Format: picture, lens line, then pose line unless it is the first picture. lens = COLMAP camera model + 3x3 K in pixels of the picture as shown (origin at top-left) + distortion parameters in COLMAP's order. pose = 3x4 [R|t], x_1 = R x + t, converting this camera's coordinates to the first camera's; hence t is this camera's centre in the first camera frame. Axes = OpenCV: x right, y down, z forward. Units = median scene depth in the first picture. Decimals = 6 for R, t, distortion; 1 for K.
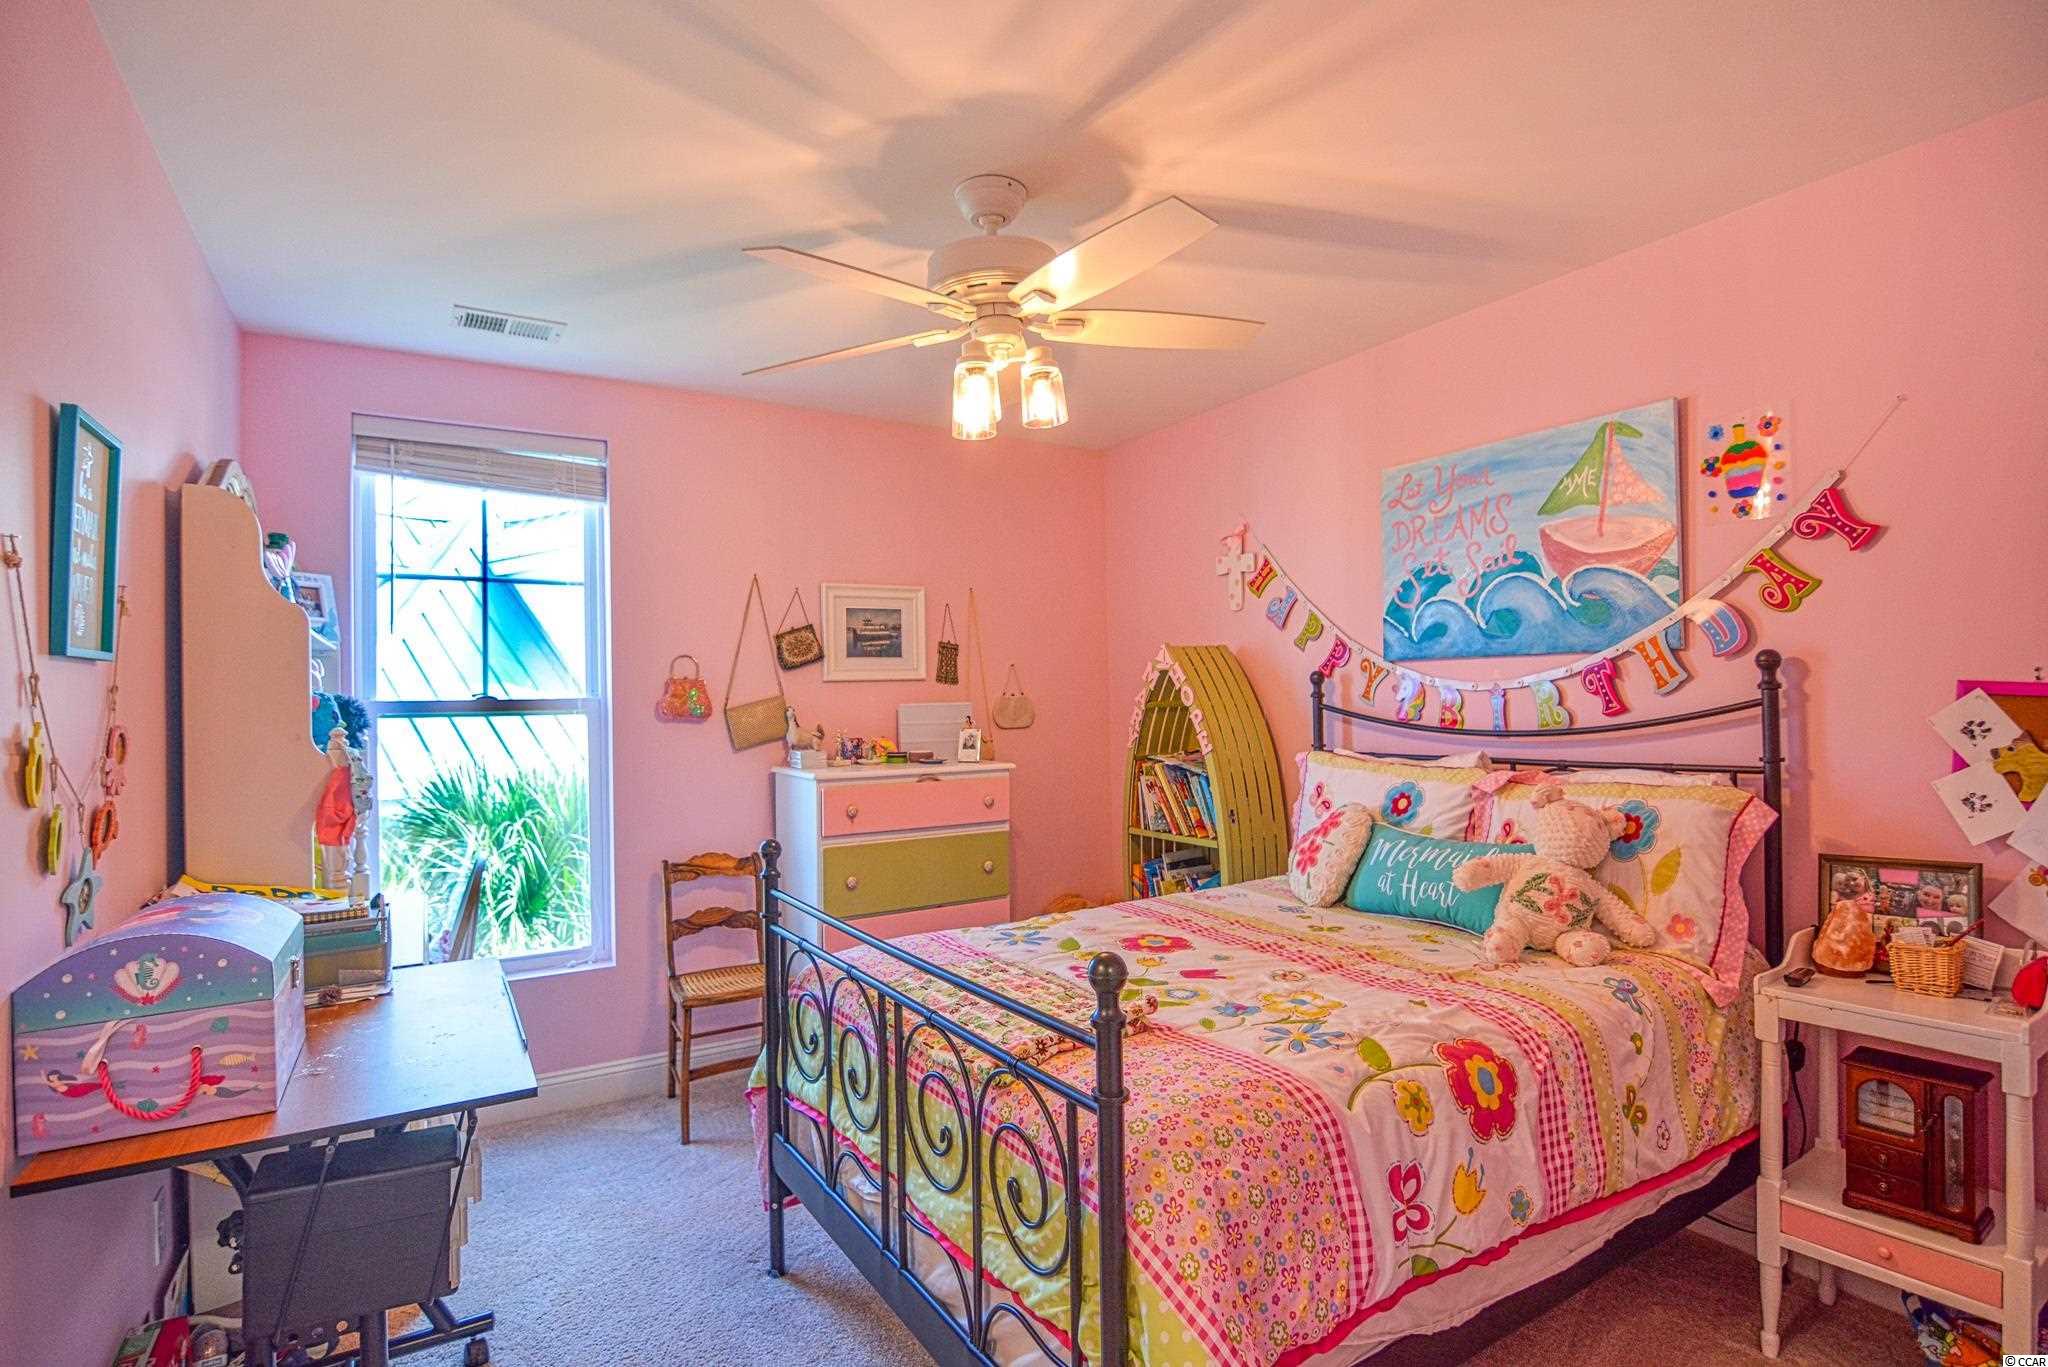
lens RADIAL K [[1064.2, 0, 1028.8], [0, 1064.2, 695.4], [0, 0, 1]] dist [-0.010316, -0.001868]
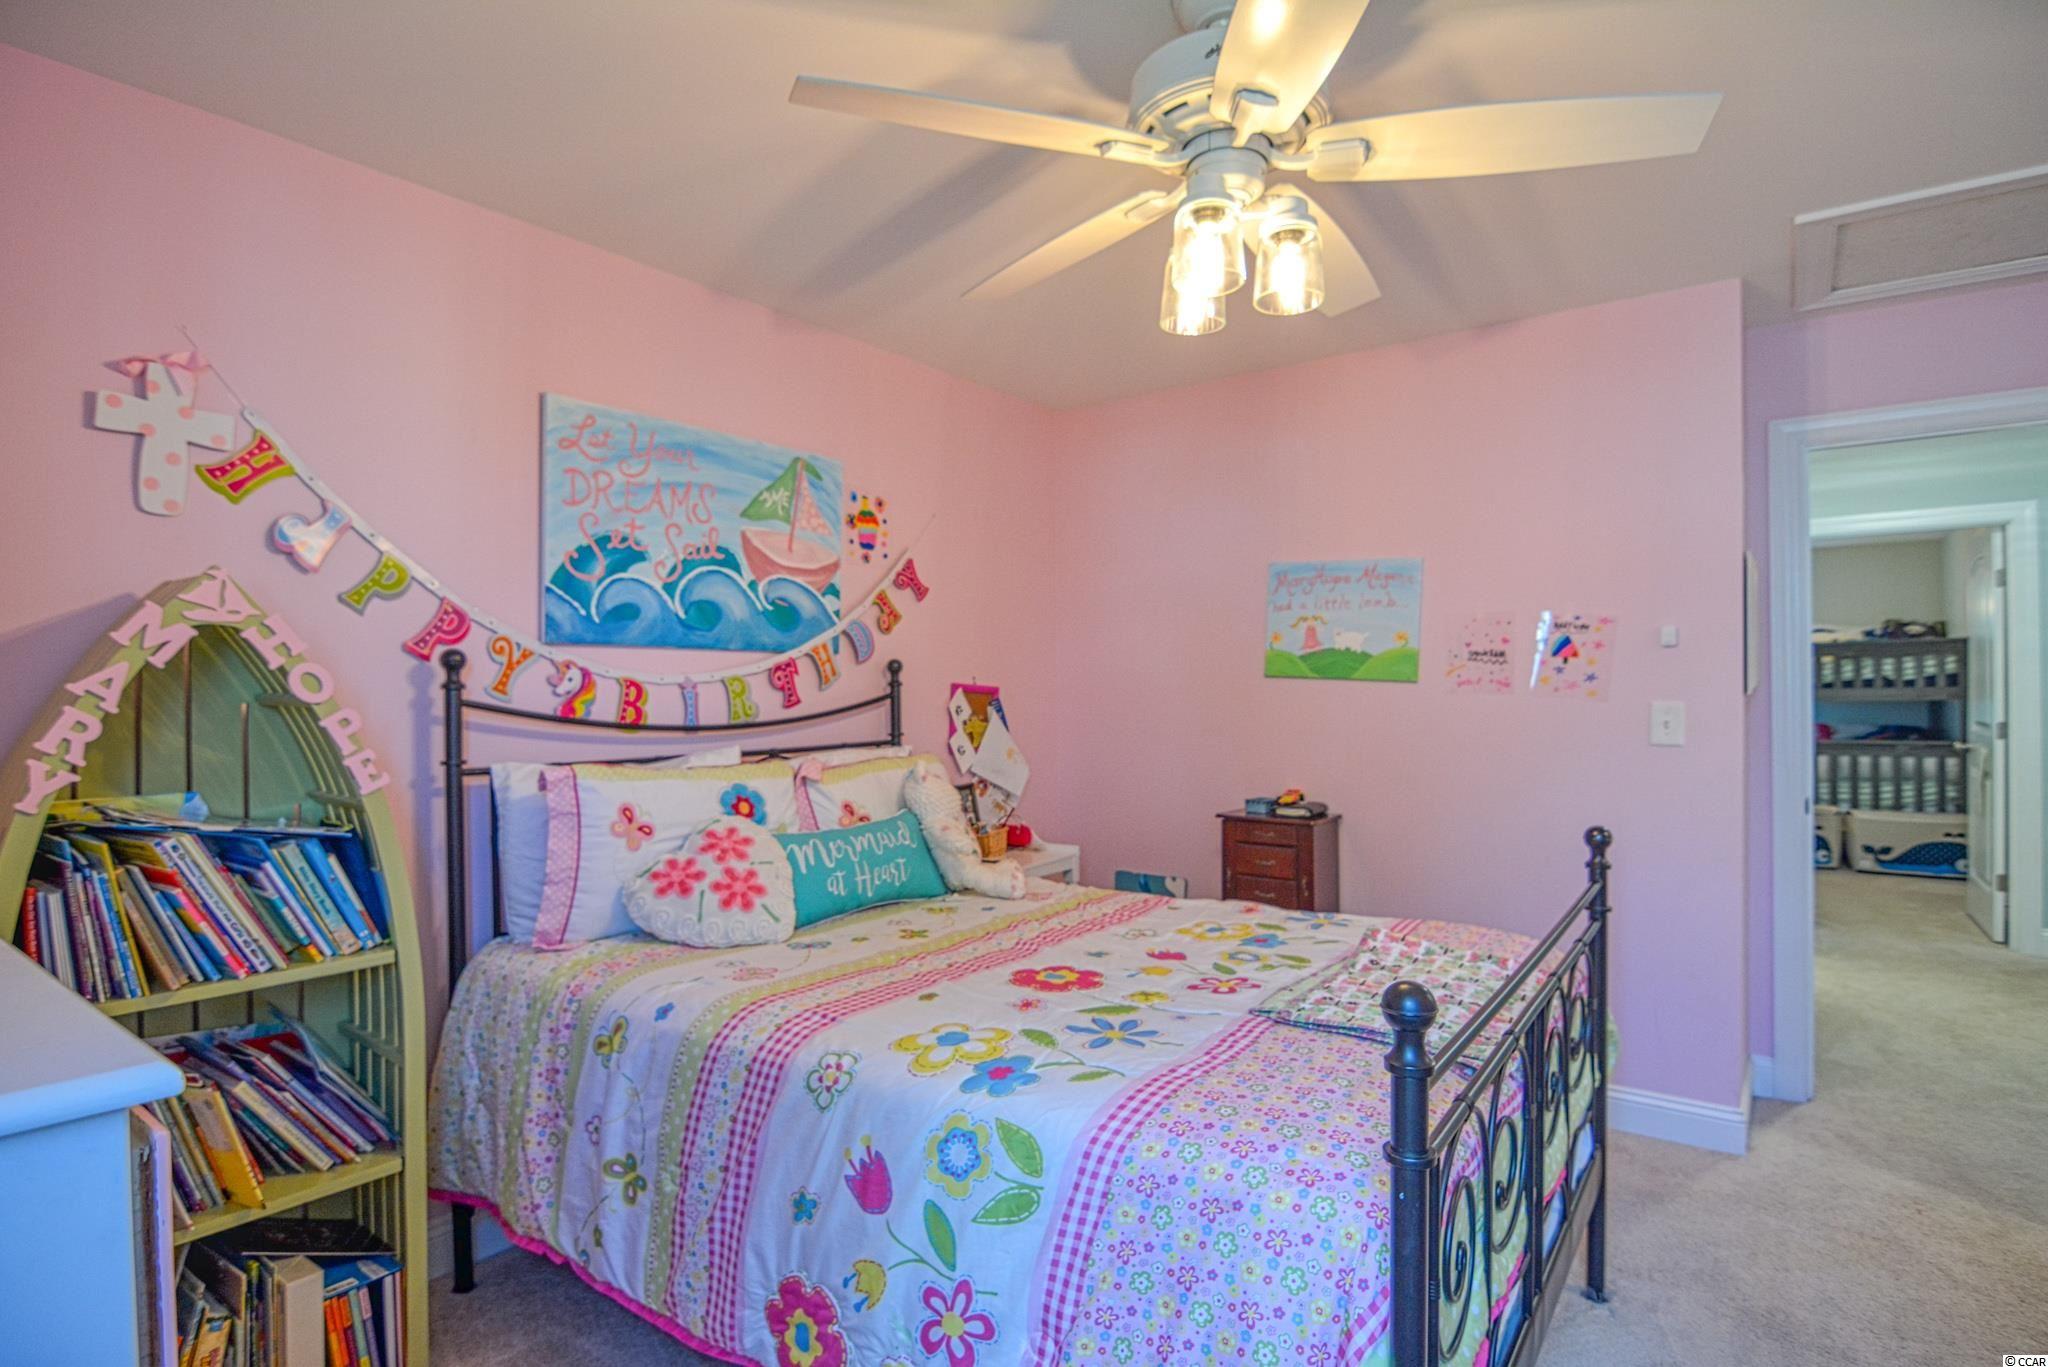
lens RADIAL K [[891.4, 0, 1024.0], [0, 891.4, 683.5], [0, 0, 1]] dist [-0.003153, -0.000302]
pose [[-0.312025, 0.024261, 0.949764, -0.429547], [0.007759, 0.999706, -0.022987, 0.016107], [-0.950042, 0.000196, -0.312122, 0.994780]]
